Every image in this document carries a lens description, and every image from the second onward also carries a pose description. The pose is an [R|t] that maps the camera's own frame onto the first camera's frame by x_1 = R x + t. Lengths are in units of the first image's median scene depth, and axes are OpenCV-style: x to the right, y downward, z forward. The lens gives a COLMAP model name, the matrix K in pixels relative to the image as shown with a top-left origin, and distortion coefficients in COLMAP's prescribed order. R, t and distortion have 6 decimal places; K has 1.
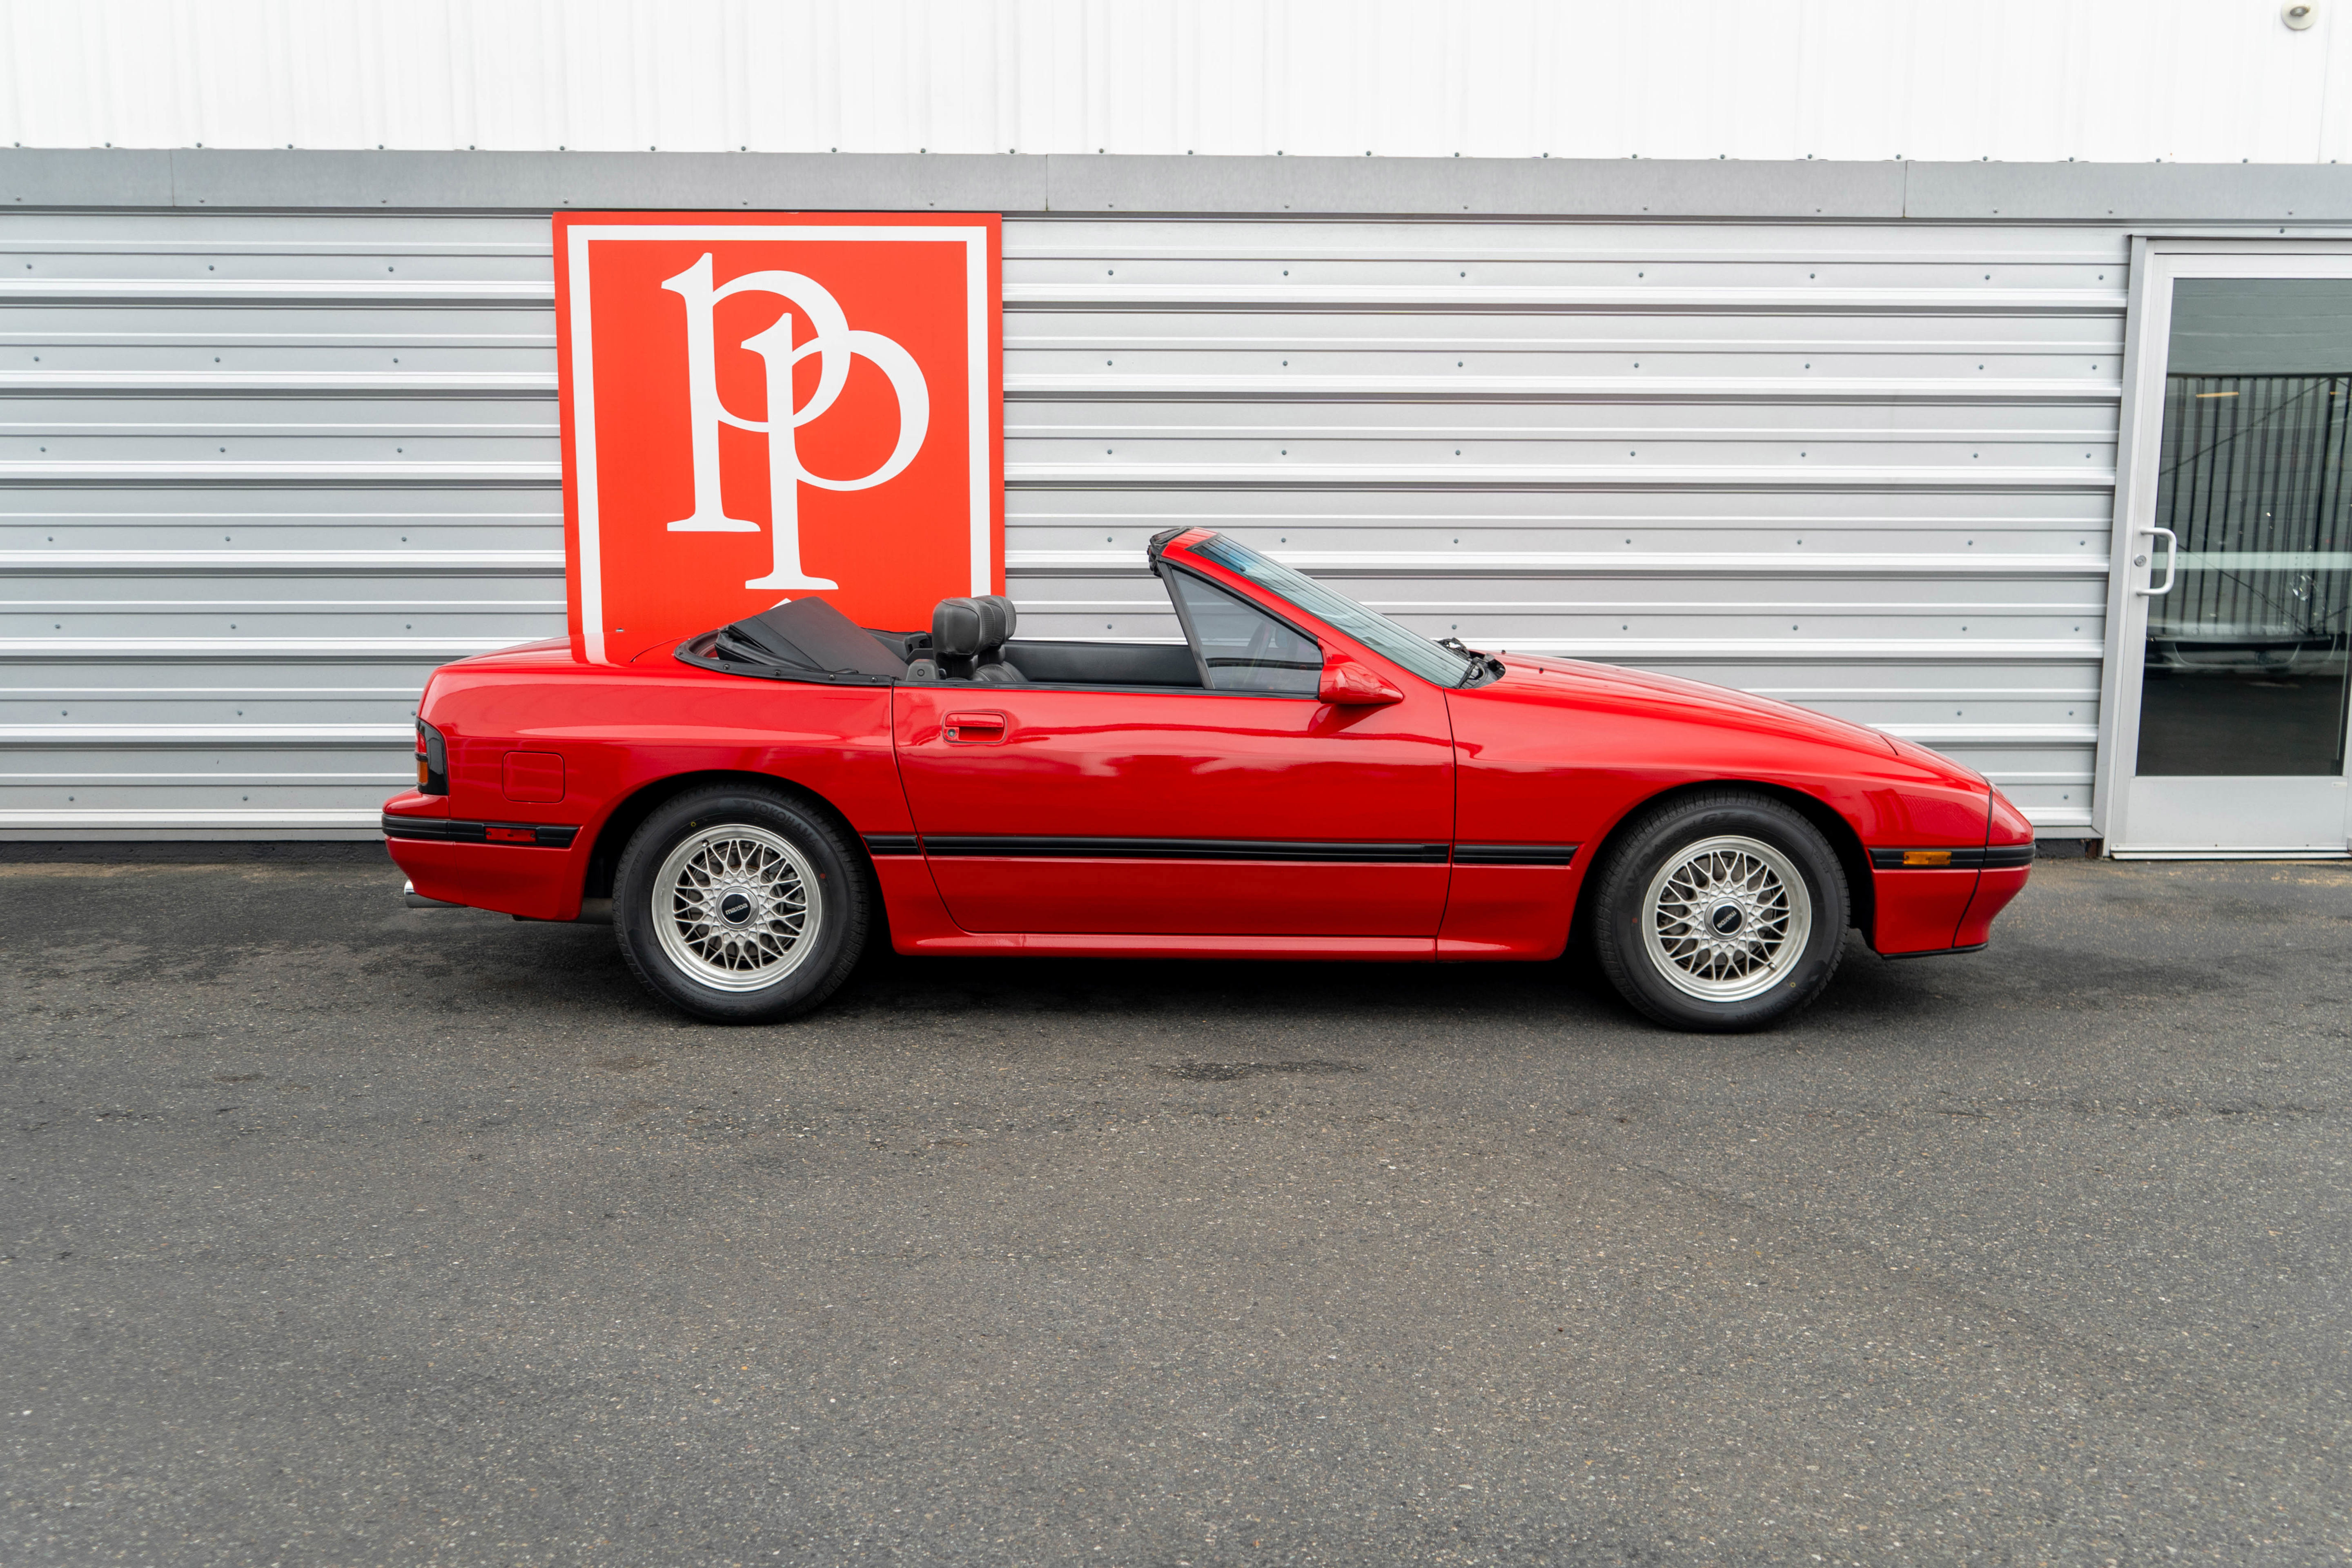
lens RADIAL K [[1989.7, 0, 1179.2], [0, 1989.7, 789.7], [0, 0, 1]] dist [-0.013030, 0.005644]
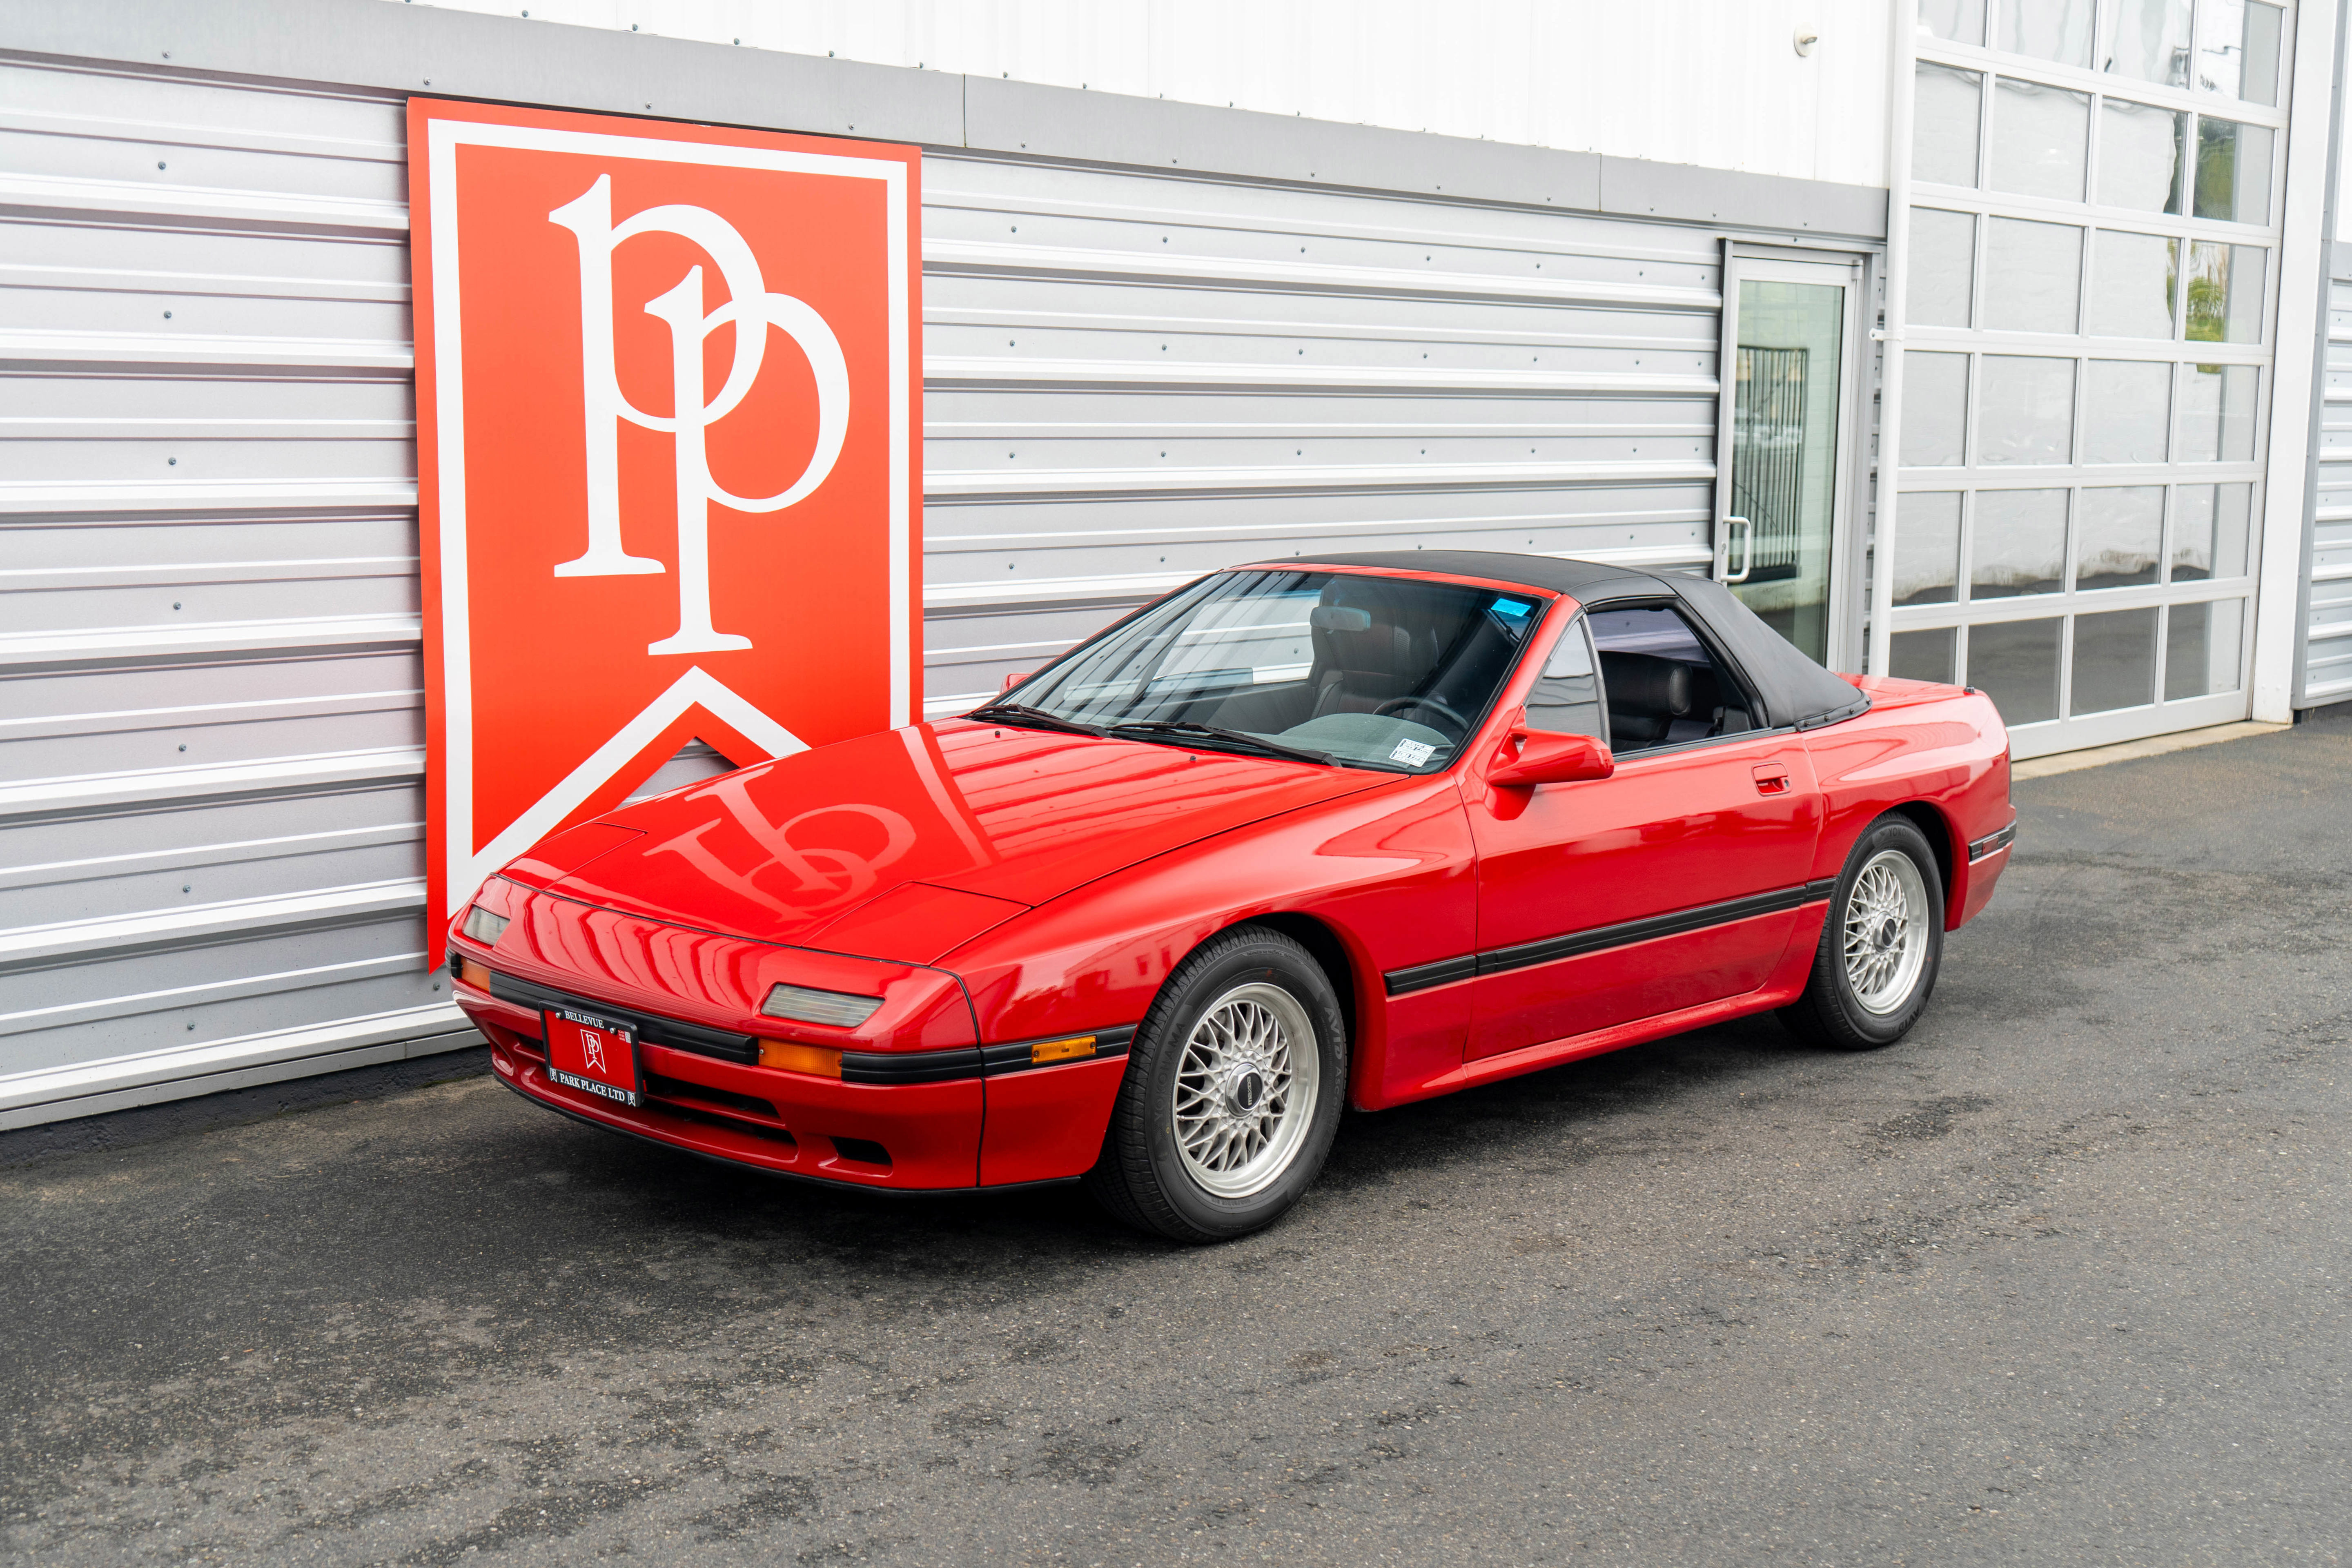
lens RADIAL K [[2777.8, 0, 1164.2], [0, 2777.8, 786.1], [0, 0, 1]] dist [0.004840, 0.000000]
pose [[0.705206, -0.091729, 0.703043, -0.796043], [0.098761, 0.994637, 0.030710, -0.069105], [-0.702090, 0.047777, 0.710484, 0.187877]]
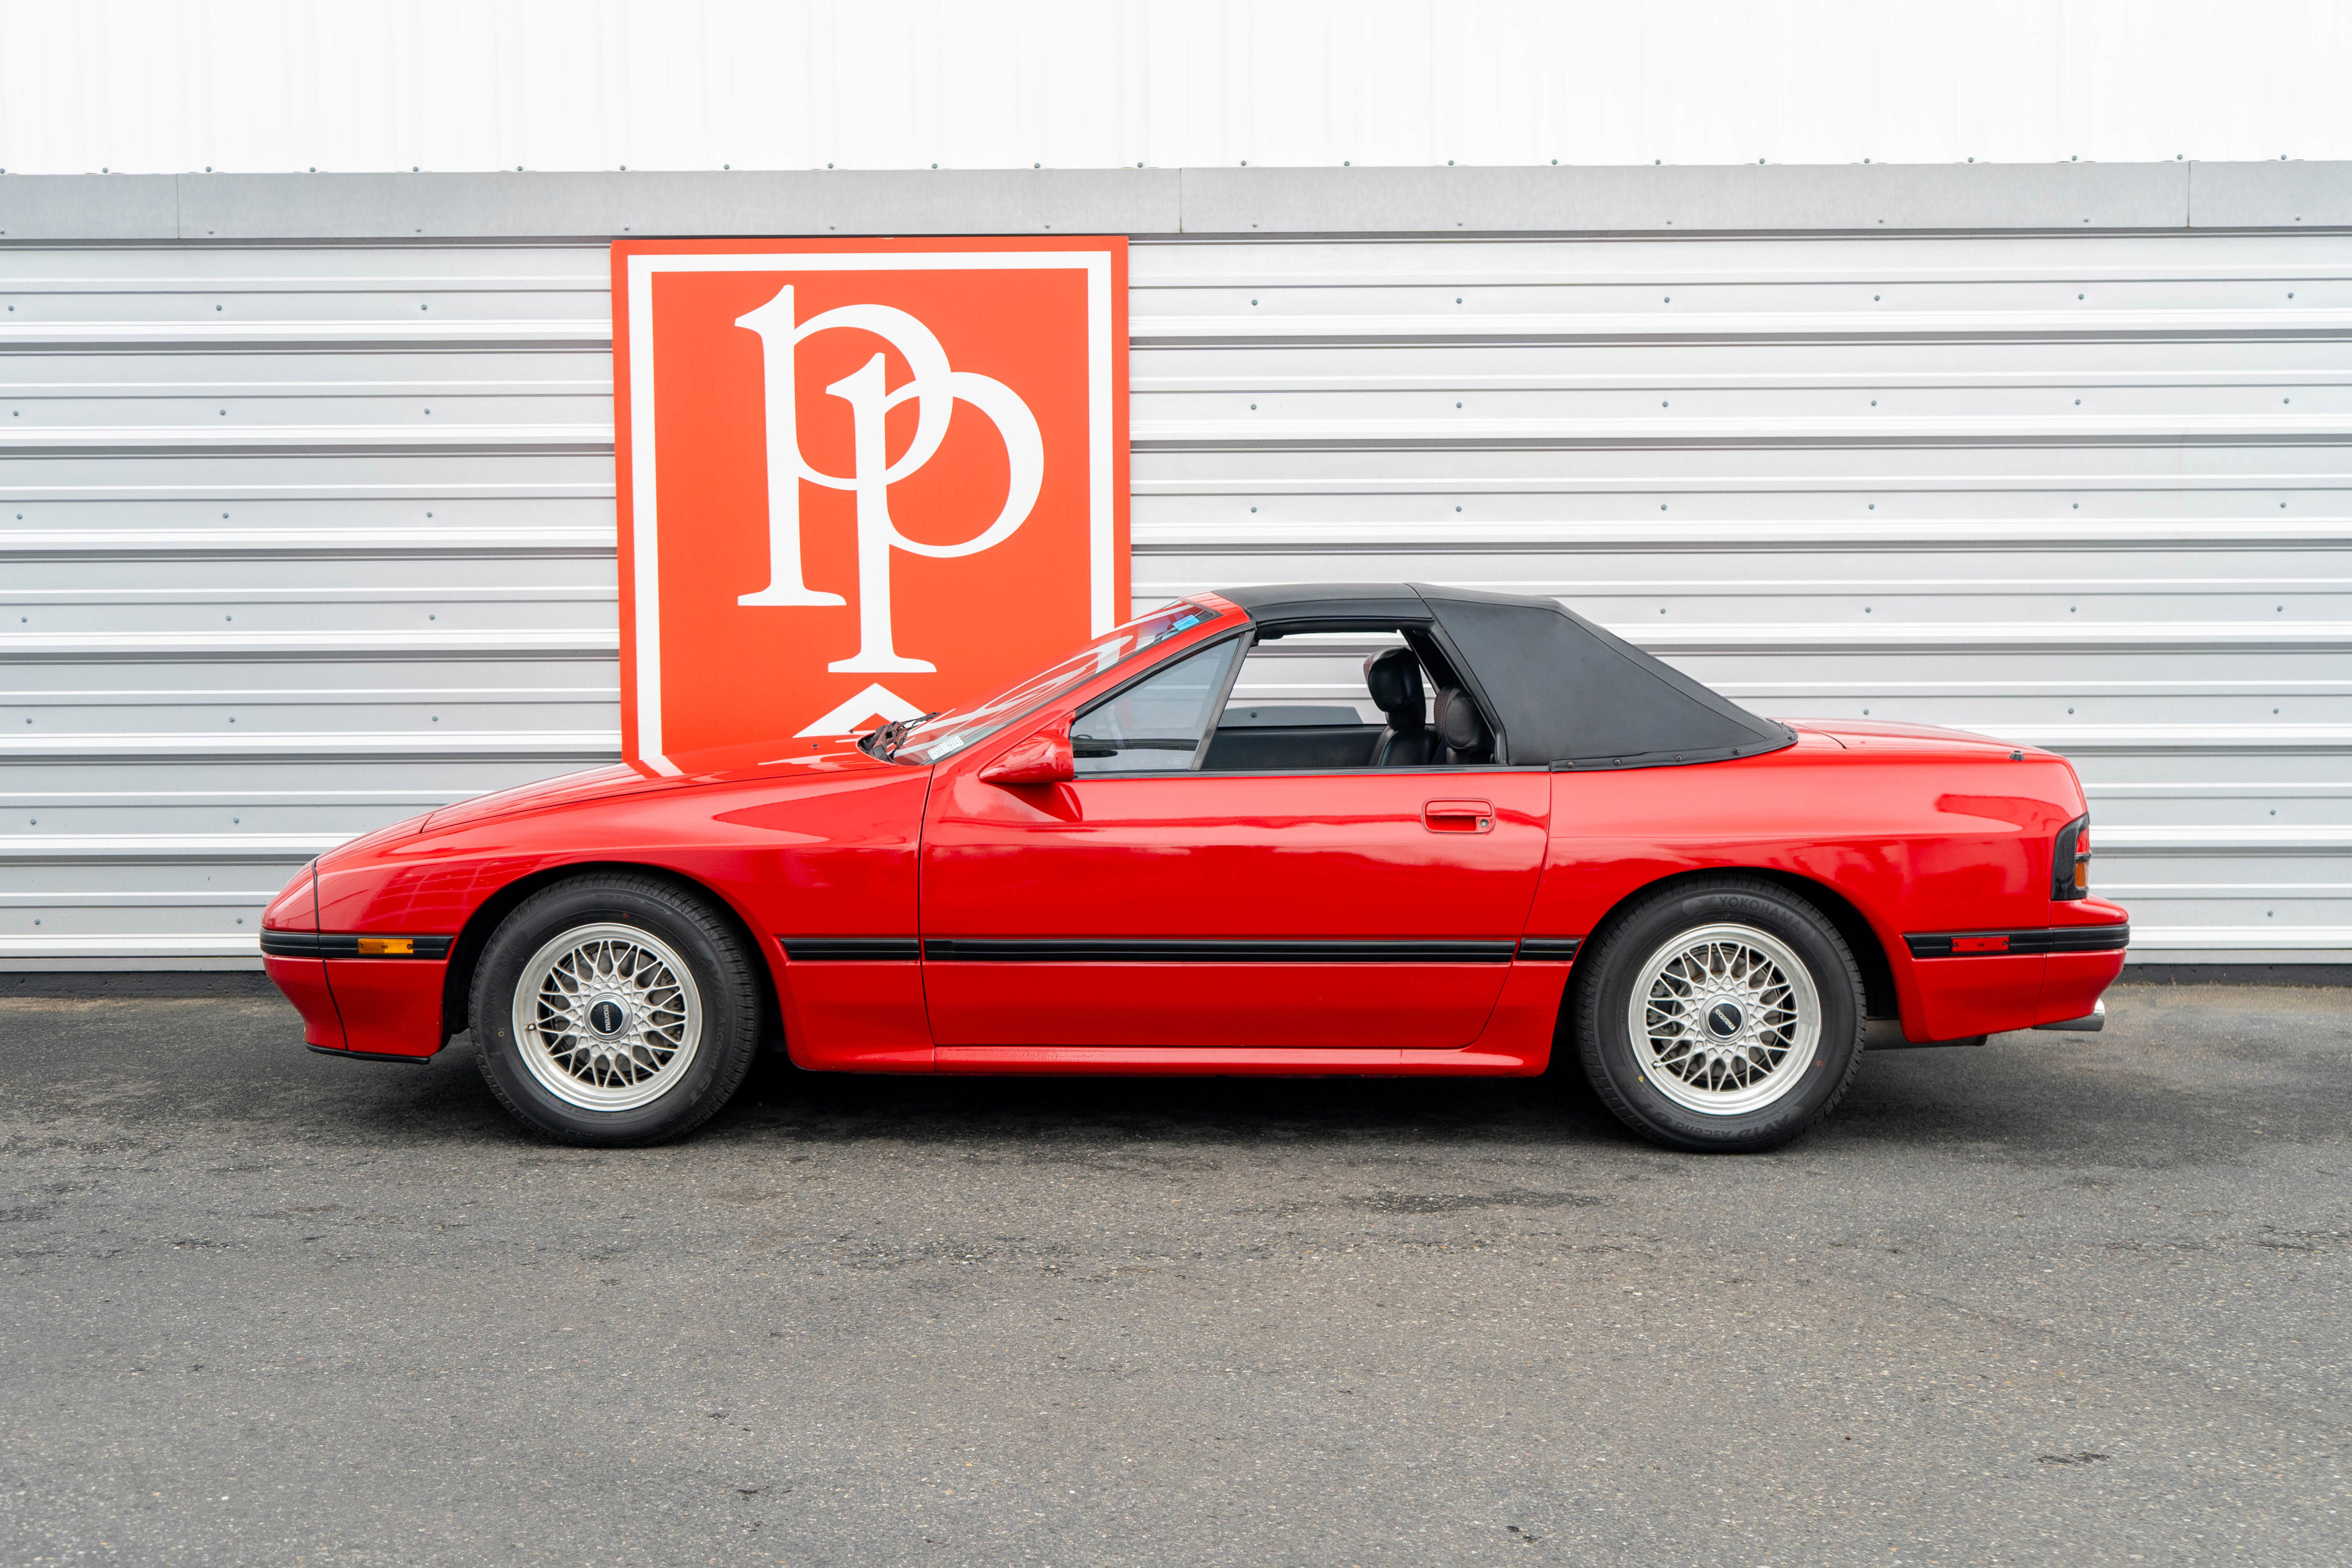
lens RADIAL K [[2556.7, 0, 1178.3], [0, 2556.7, 791.2], [0, 0, 1]] dist [-0.005091, 0.000000]
pose [[0.999505, -0.005505, -0.030975, -0.034730], [0.003434, 0.997780, -0.066514, 0.023968], [0.031273, 0.066375, 0.997305, -0.088647]]
